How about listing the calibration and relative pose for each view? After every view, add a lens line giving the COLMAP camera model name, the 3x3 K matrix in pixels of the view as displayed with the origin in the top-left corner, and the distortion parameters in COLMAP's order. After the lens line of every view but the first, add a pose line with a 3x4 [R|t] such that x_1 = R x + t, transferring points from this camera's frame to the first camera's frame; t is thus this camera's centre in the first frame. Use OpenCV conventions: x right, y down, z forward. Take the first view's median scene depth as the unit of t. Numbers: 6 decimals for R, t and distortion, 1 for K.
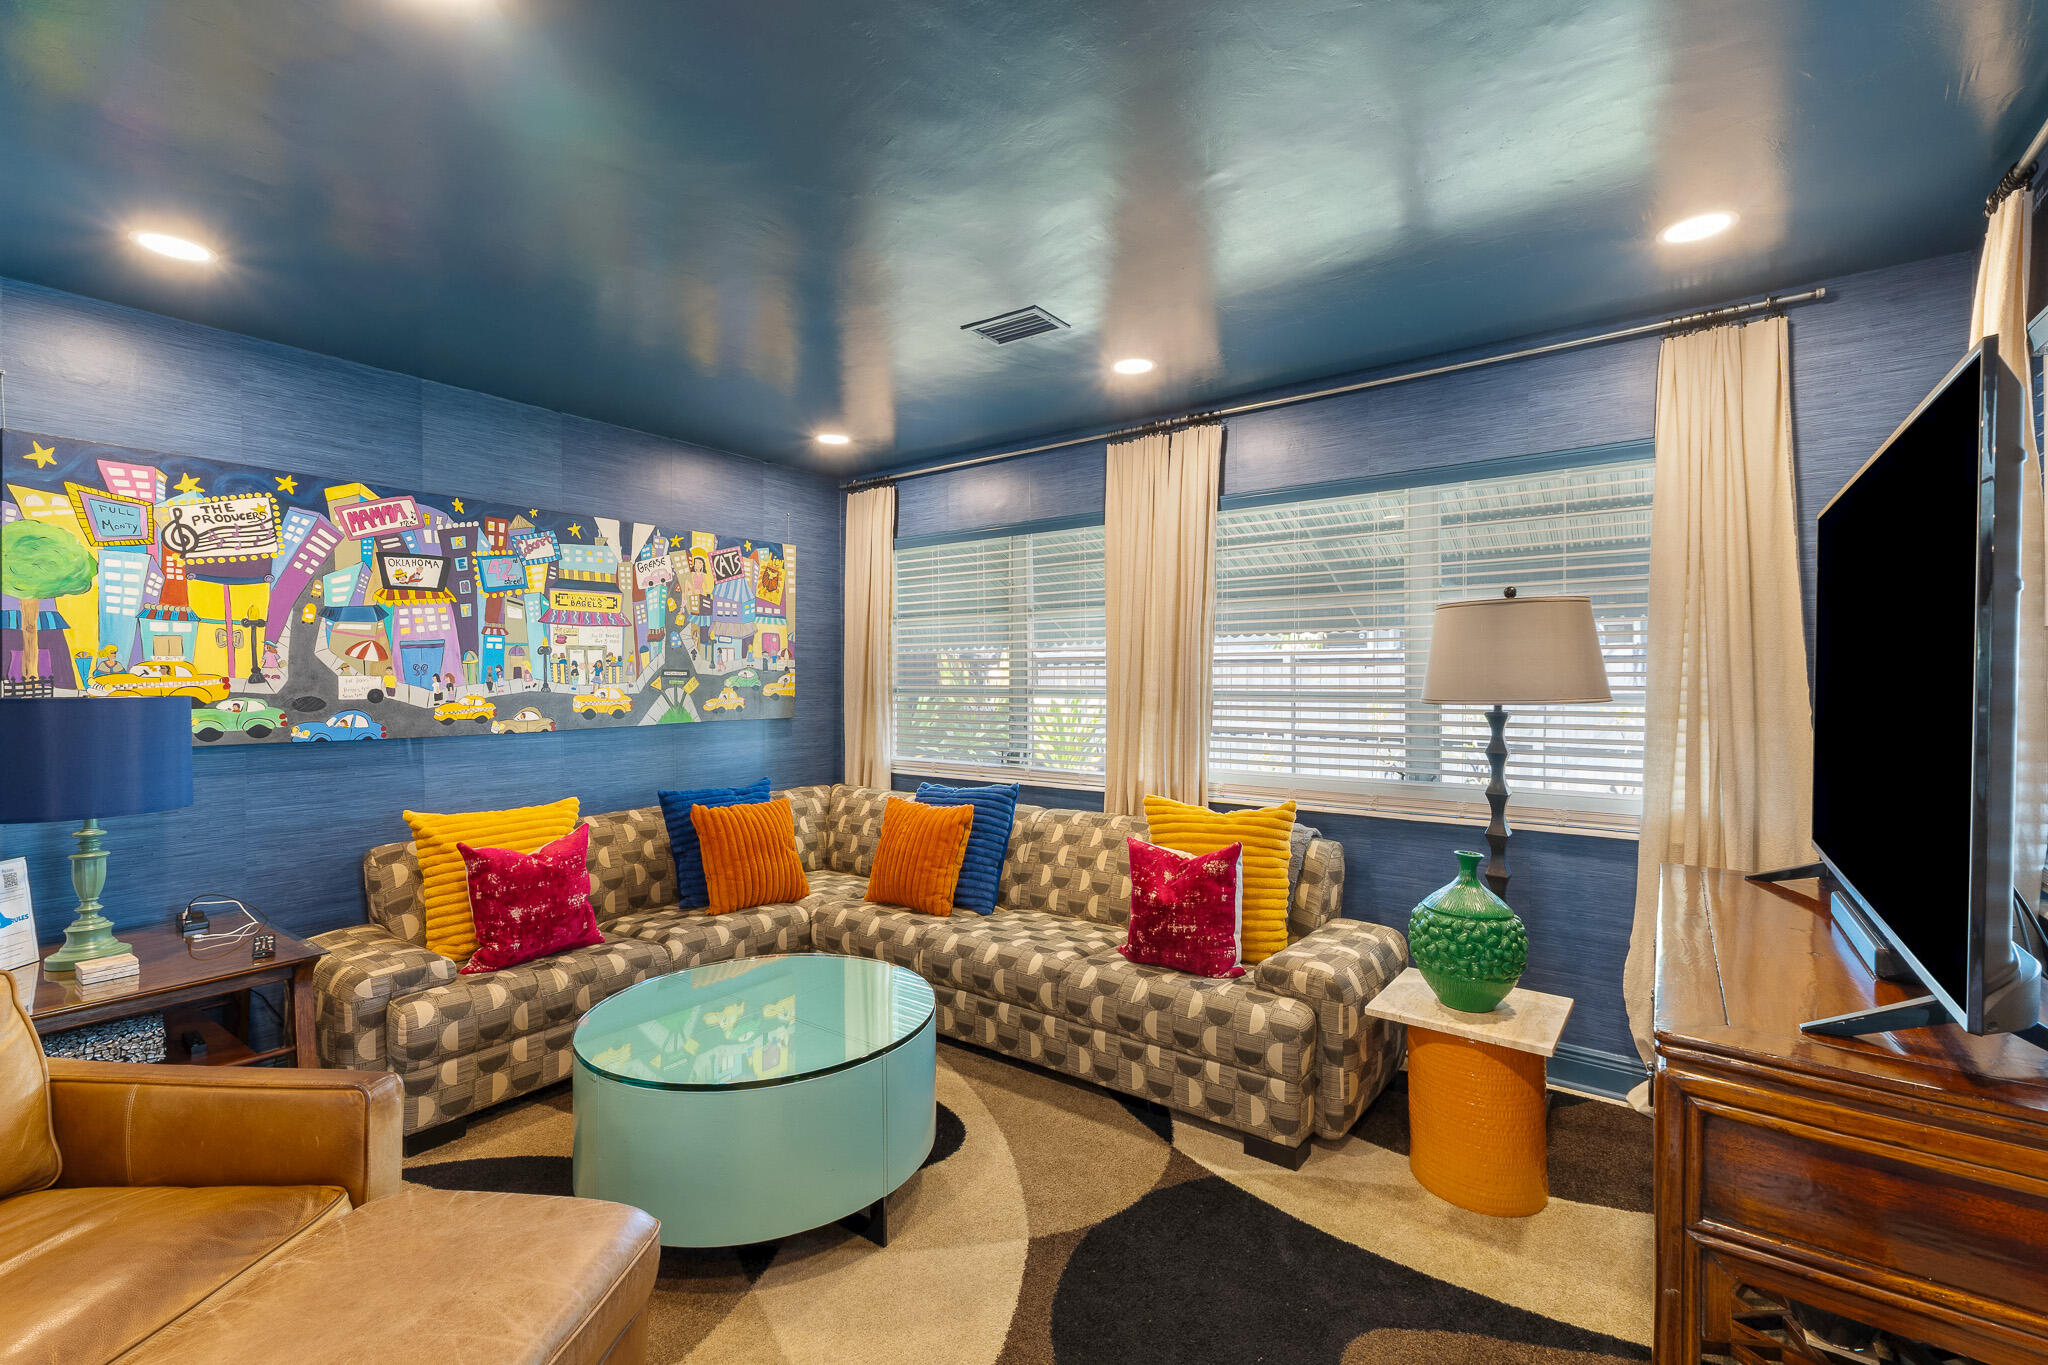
lens RADIAL K [[881.6, 0, 1025.7], [0, 881.6, 672.7], [0, 0, 1]] dist [0.009233, -0.000733]
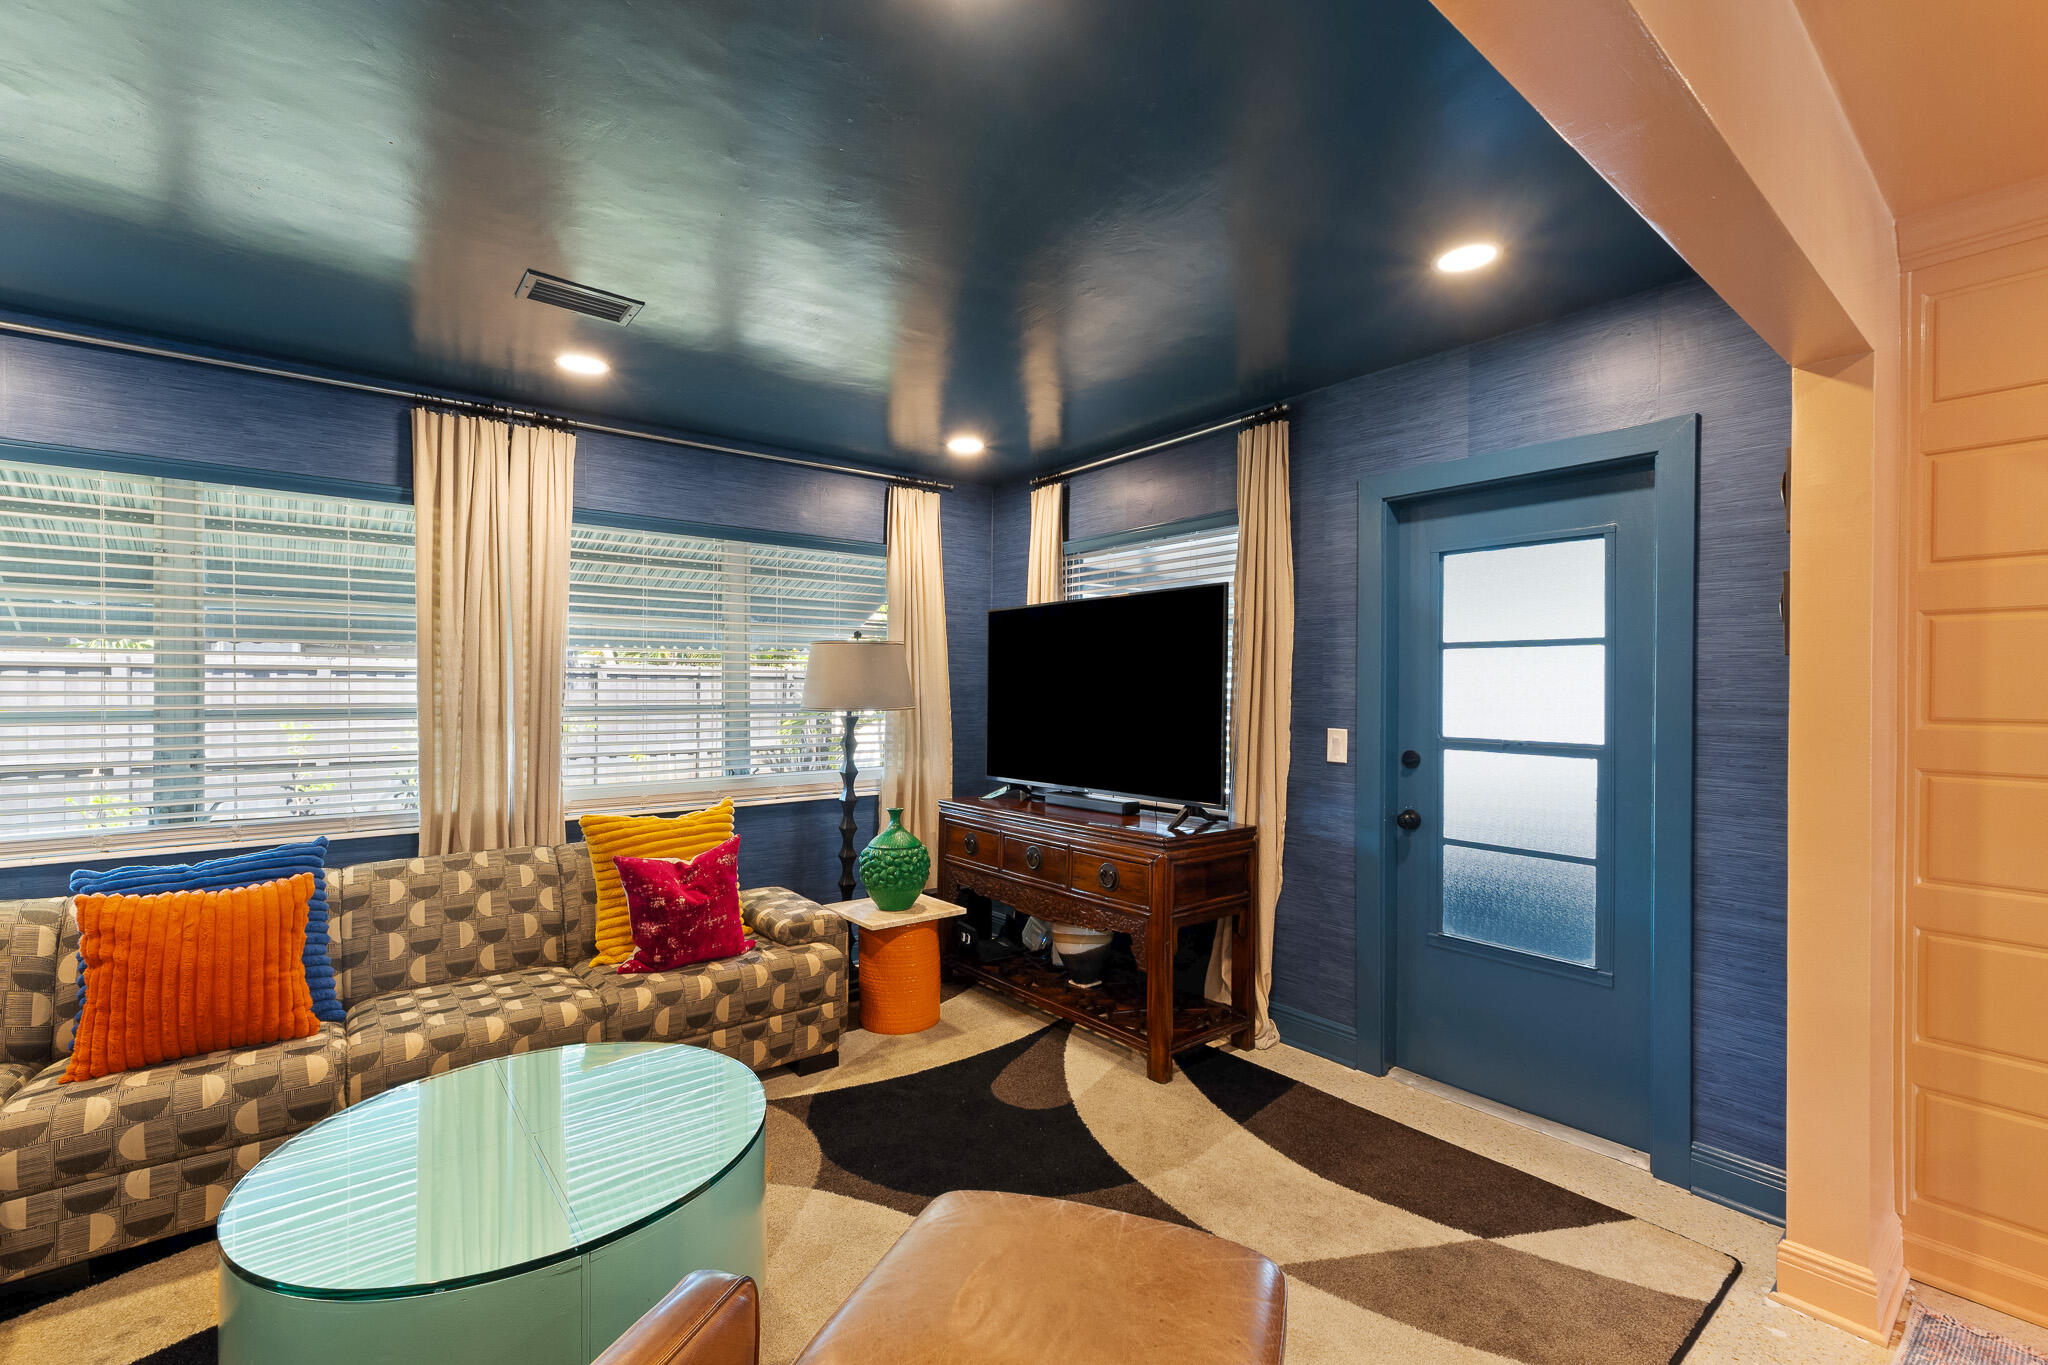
lens RADIAL K [[877.2, 0, 1023.7], [0, 877.2, 693.4], [0, 0, 1]] dist [0.012594, -0.002850]
pose [[0.256470, -0.001130, 0.966552, -0.667998], [-0.006440, 0.999975, 0.002878, 0.000060], [-0.966531, -0.006963, 0.256456, 0.296288]]
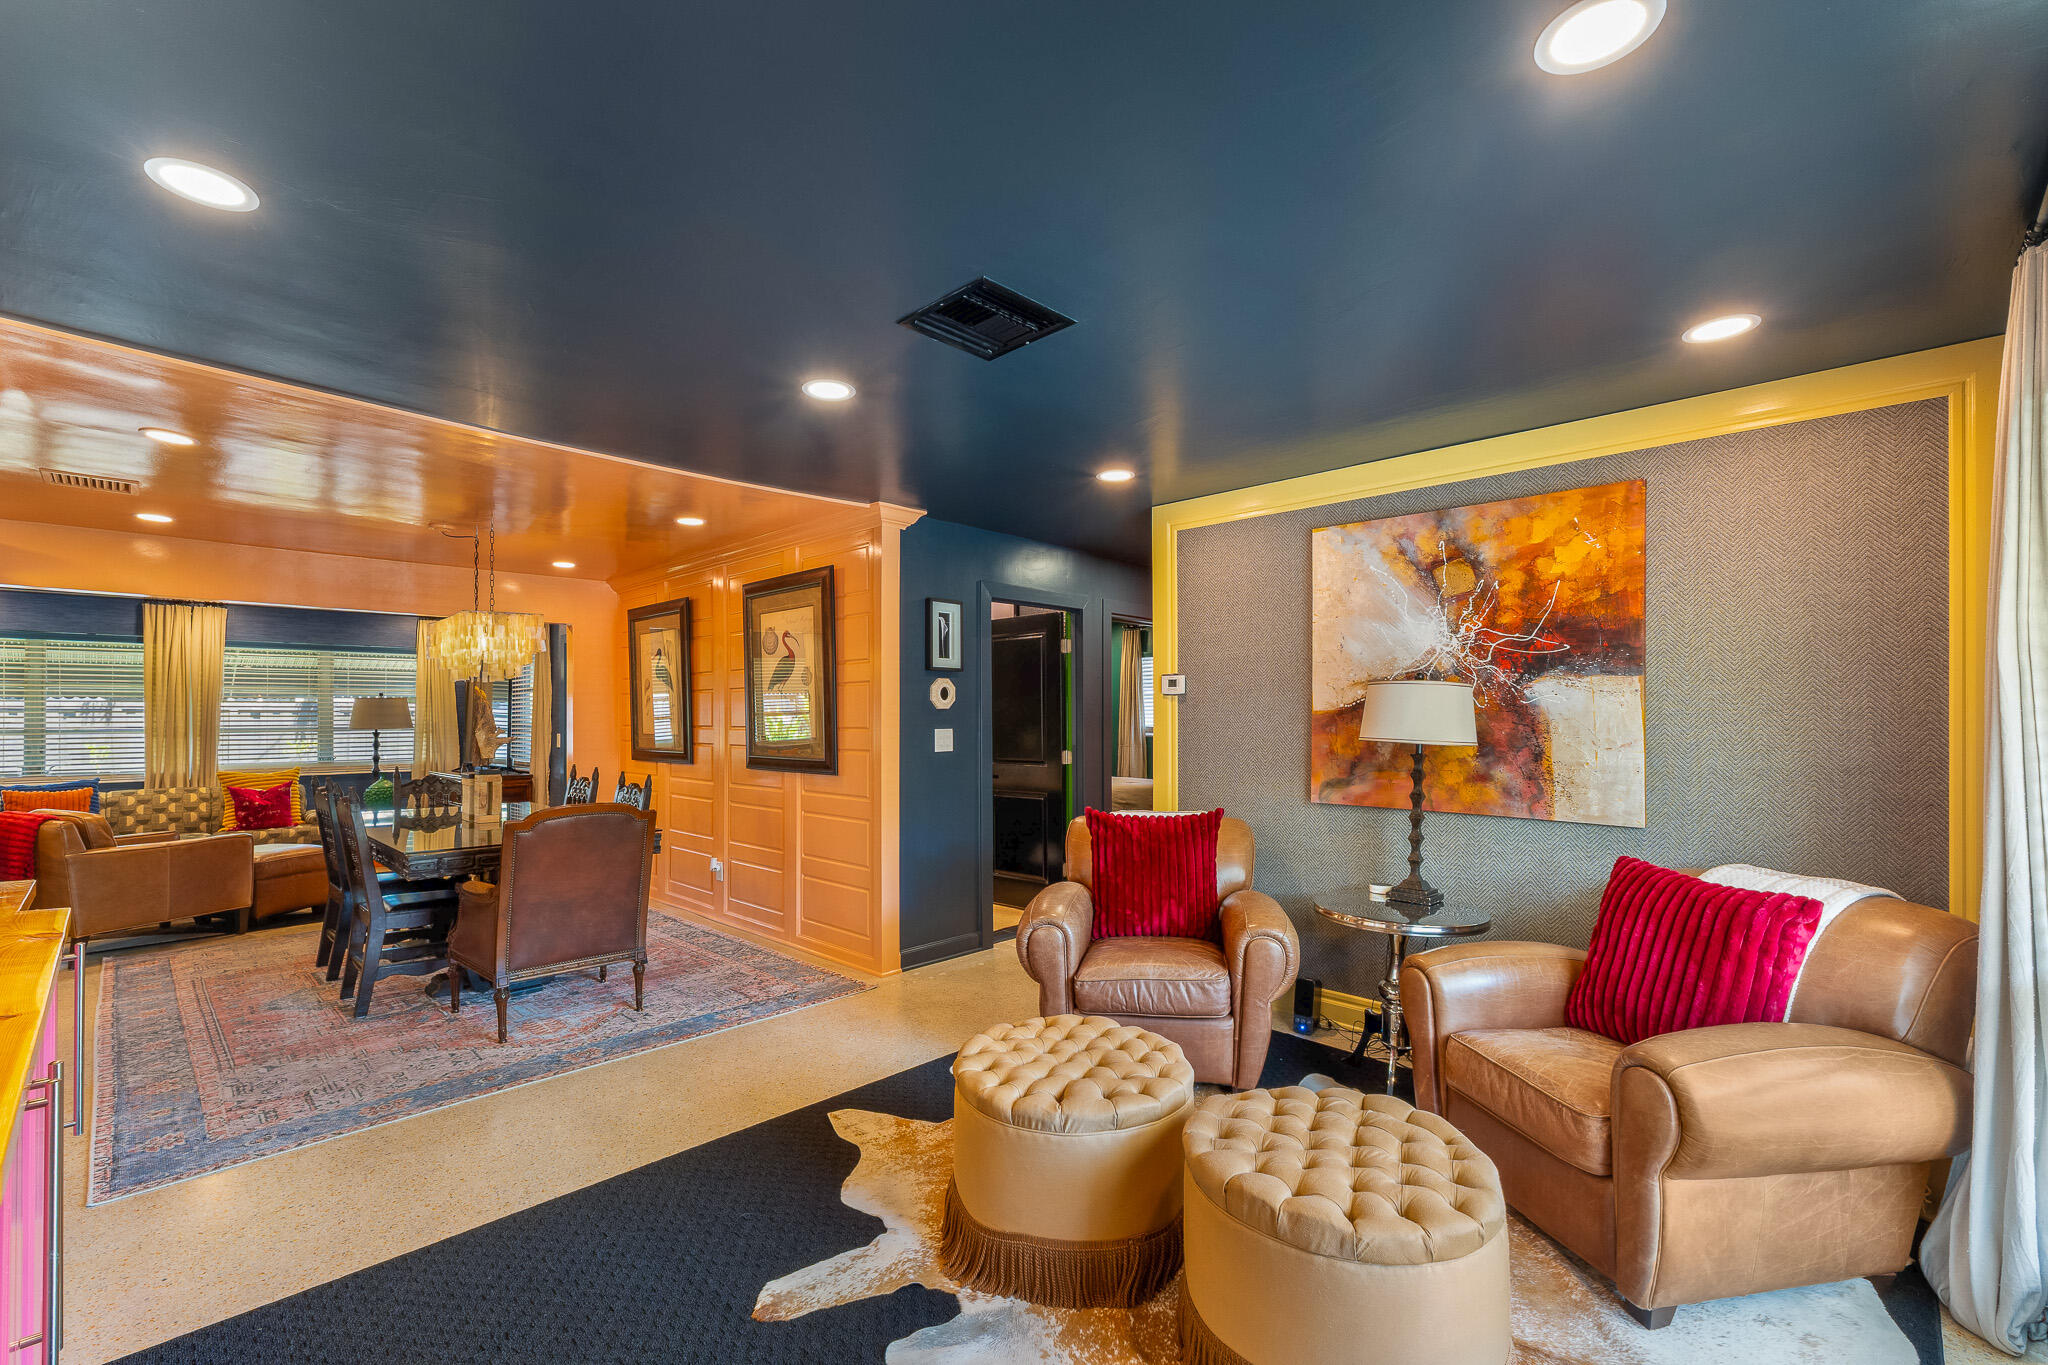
lens RADIAL K [[872.3, 0, 1023.6], [0, 872.3, 712.9], [0, 0, 1]] dist [0.005620, 0.000217]
pose [[0.144798, 0.011389, 0.989396, -1.872832], [0.000752, 0.999932, -0.011620, 0.010575], [-0.989461, 0.002426, 0.144780, -1.465580]]
